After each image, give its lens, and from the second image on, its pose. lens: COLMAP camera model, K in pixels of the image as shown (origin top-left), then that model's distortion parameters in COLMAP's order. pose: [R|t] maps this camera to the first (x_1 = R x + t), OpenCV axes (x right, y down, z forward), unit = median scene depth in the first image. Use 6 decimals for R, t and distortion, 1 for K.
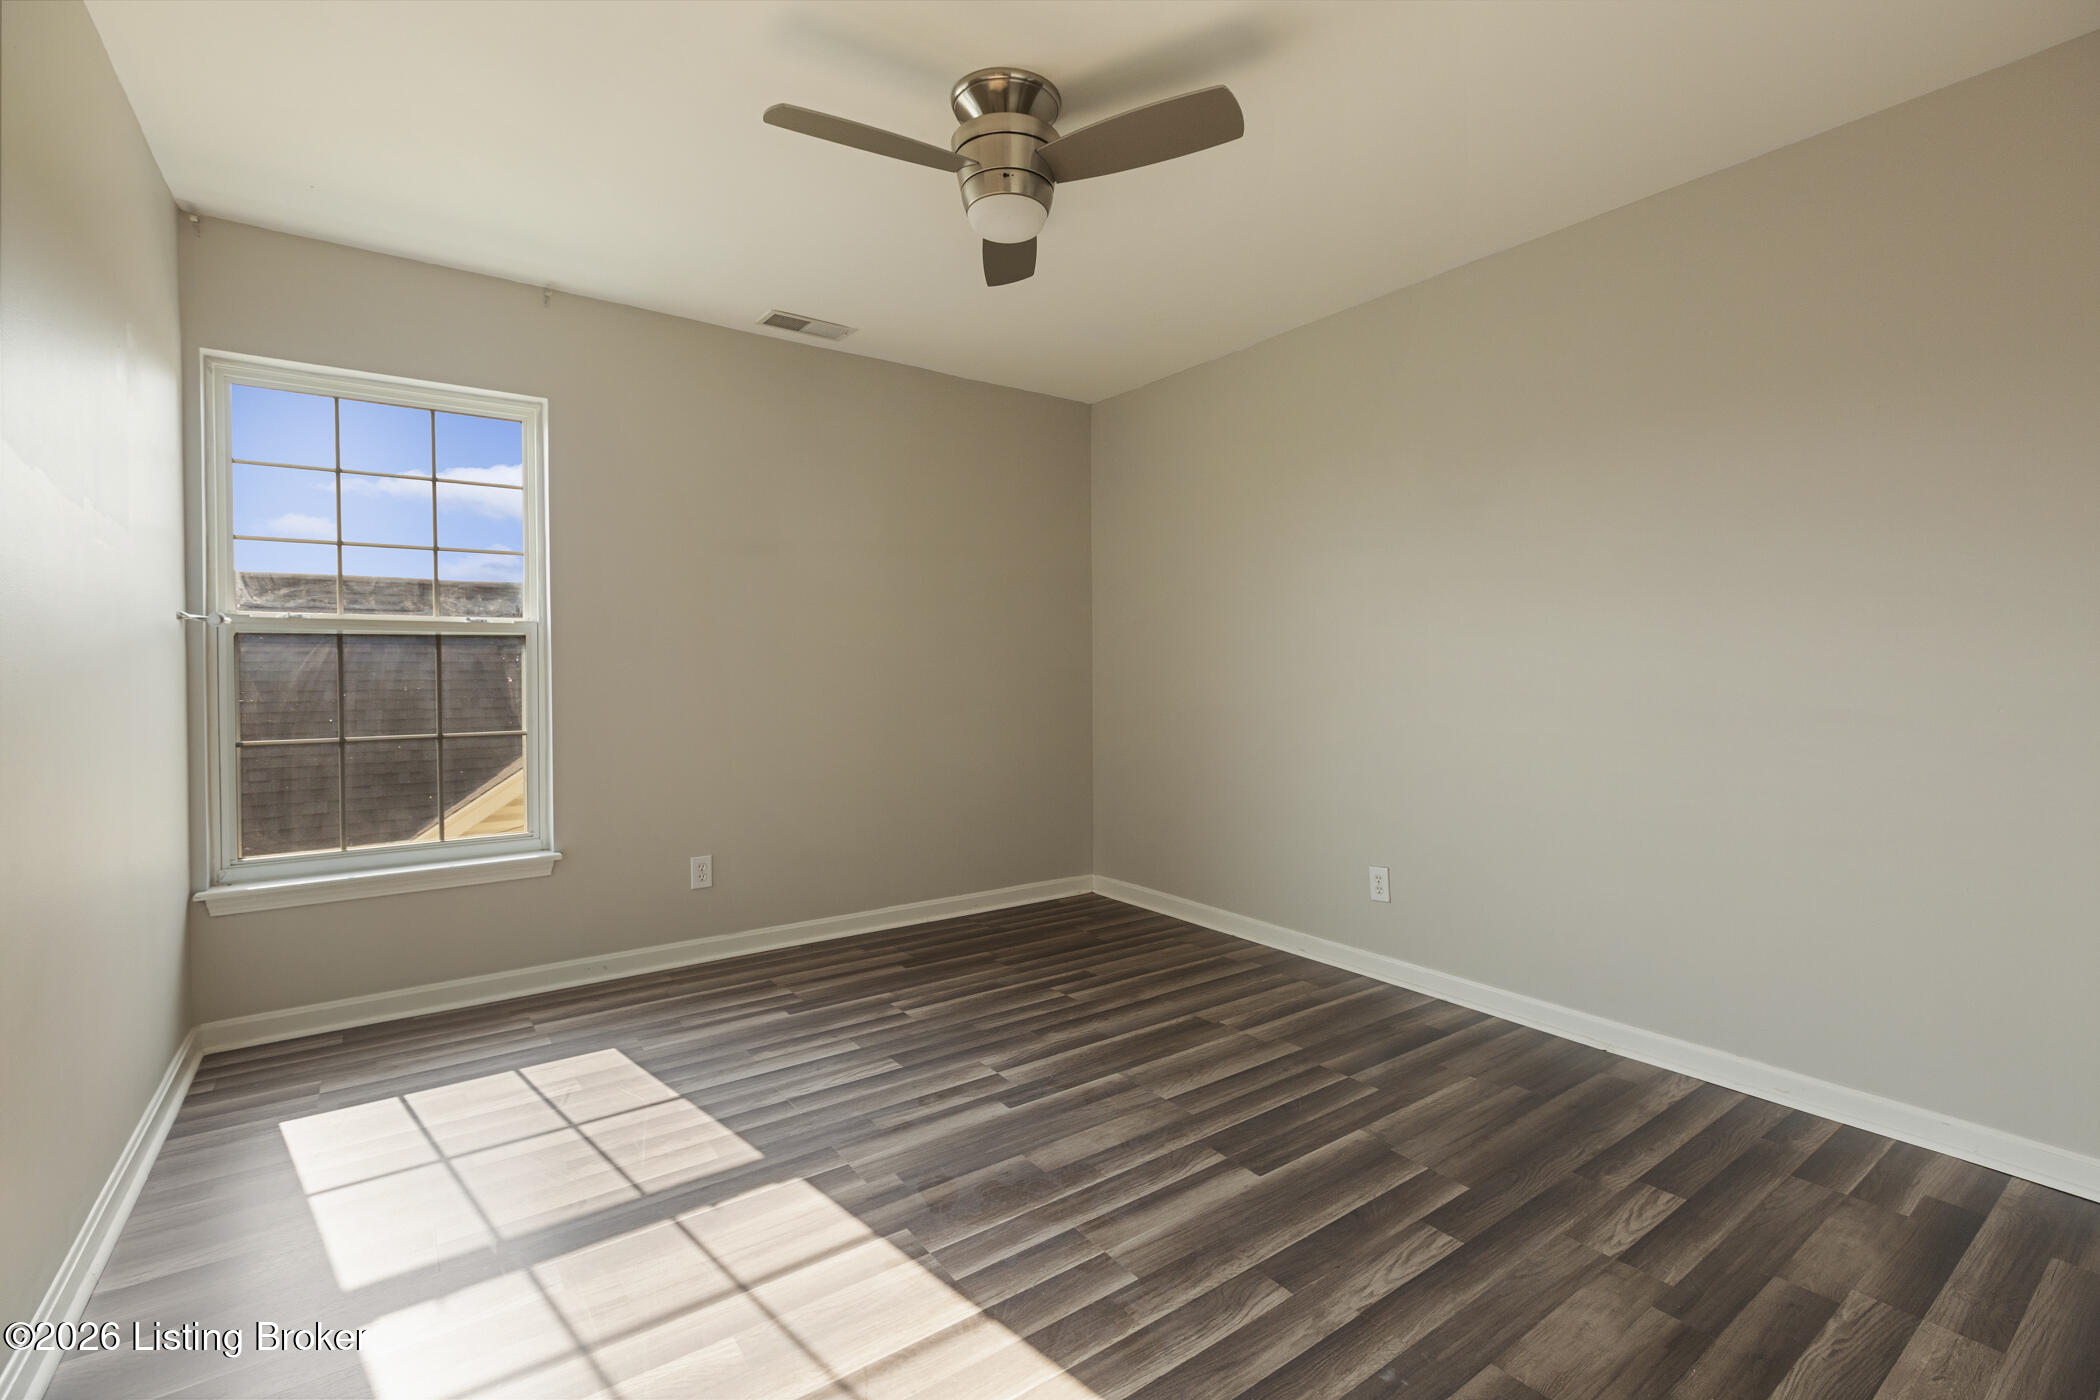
lens RADIAL K [[937.5, 0, 1051.1], [0, 937.5, 690.7], [0, 0, 1]] dist [0.002234, -0.000913]
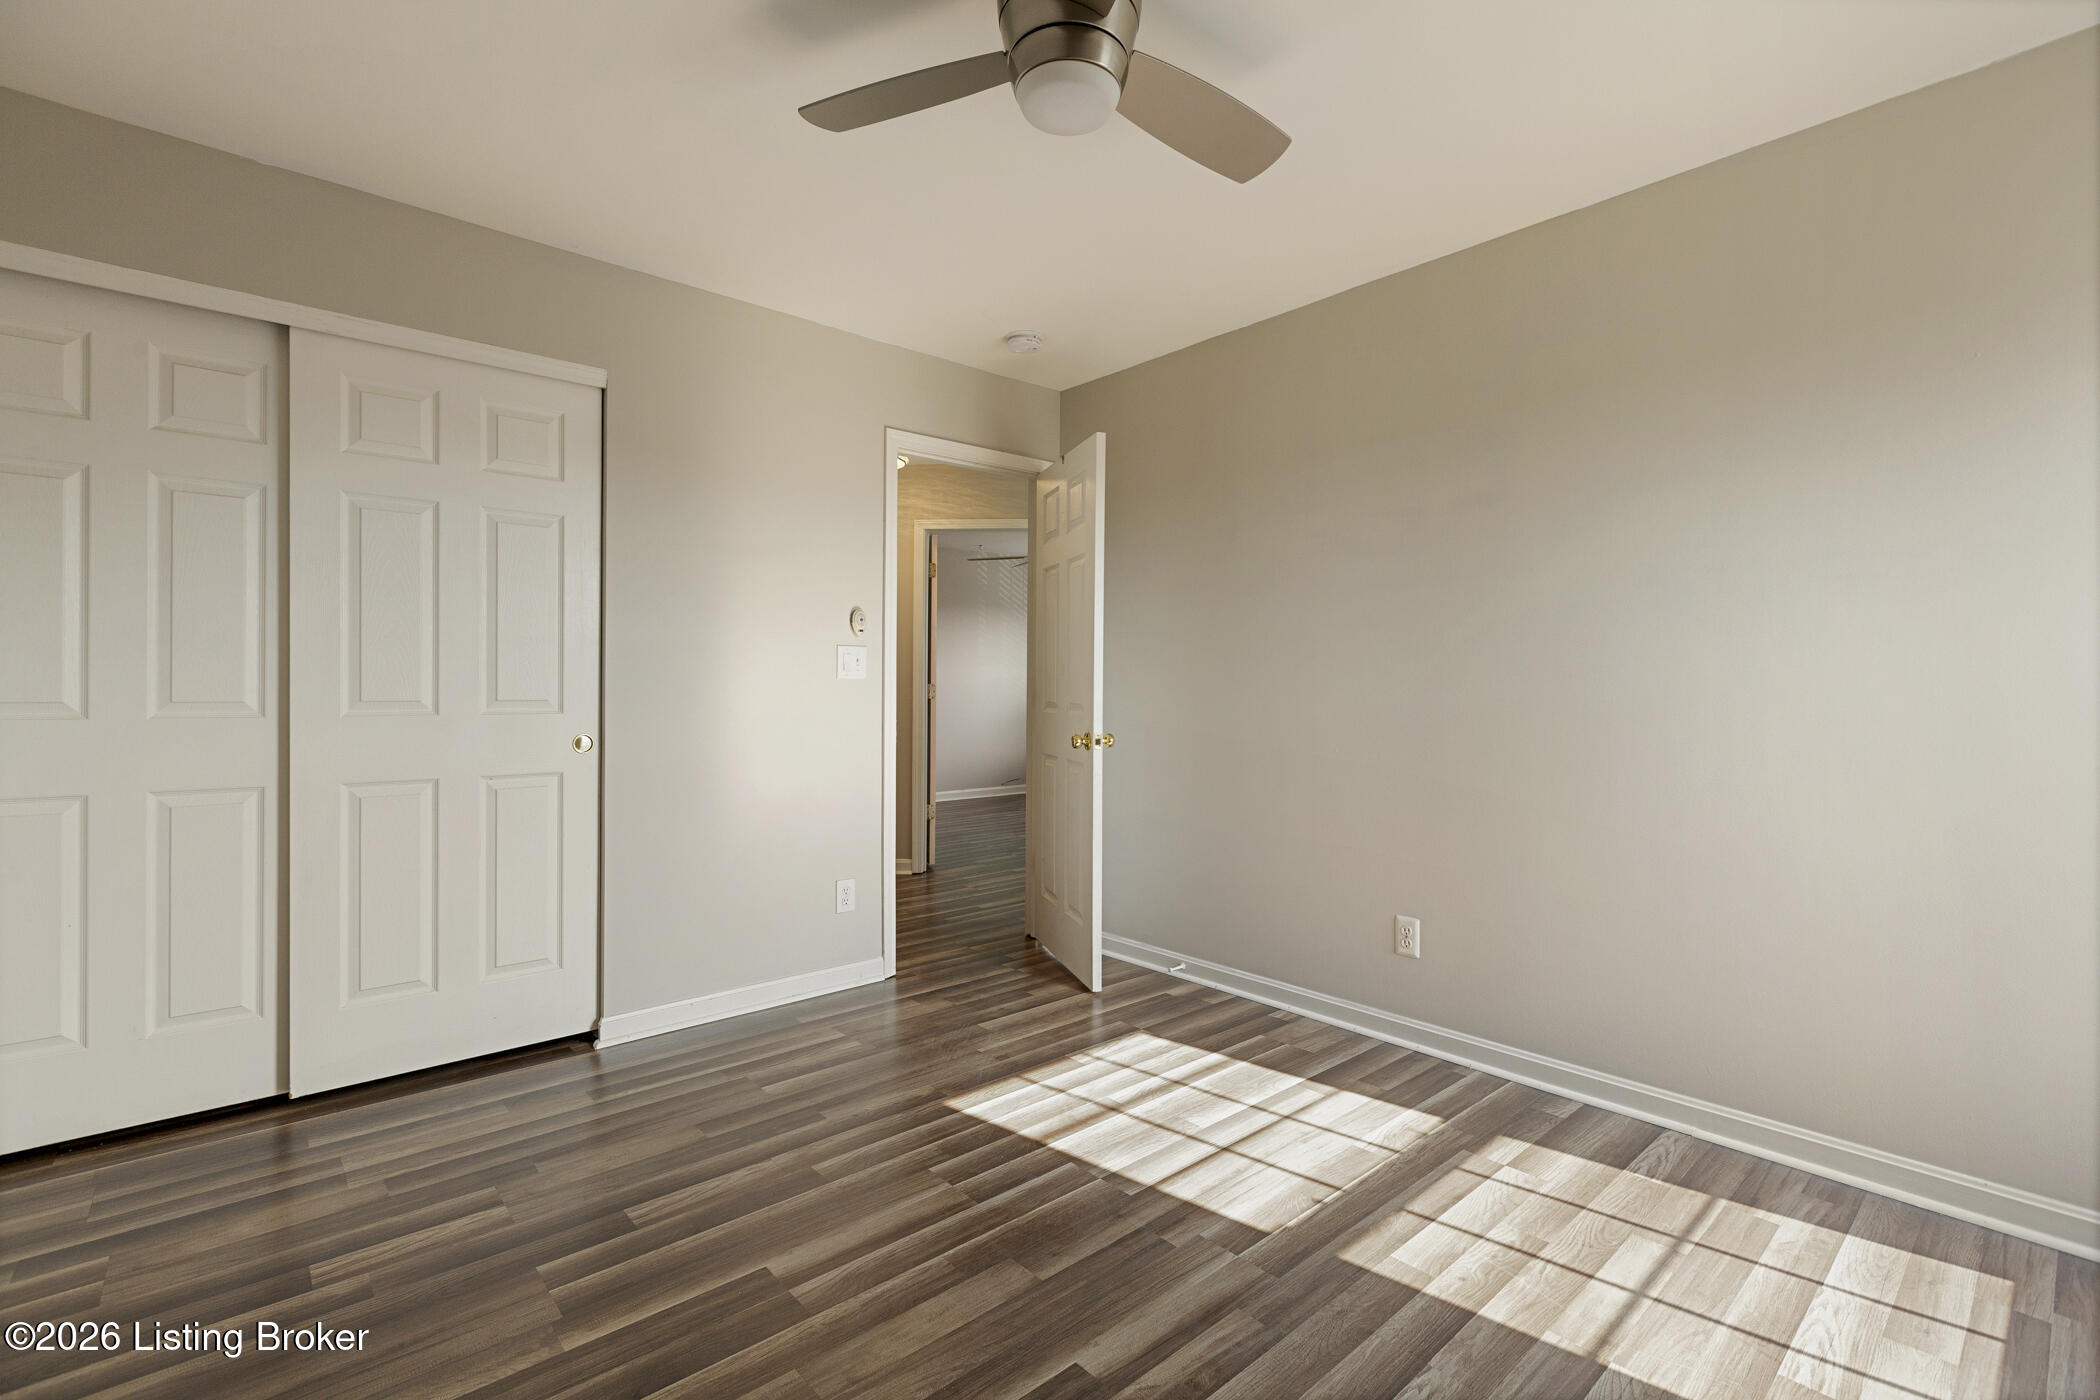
lens RADIAL K [[937.5, 0, 1051.5], [0, 937.5, 691.7], [0, 0, 1]] dist [0.002234, -0.000913]
pose [[-0.995379, -0.003088, -0.095976, 0.045264], [-0.005917, 0.999556, 0.029203, -0.048862], [0.095843, 0.029636, -0.994955, 1.991728]]
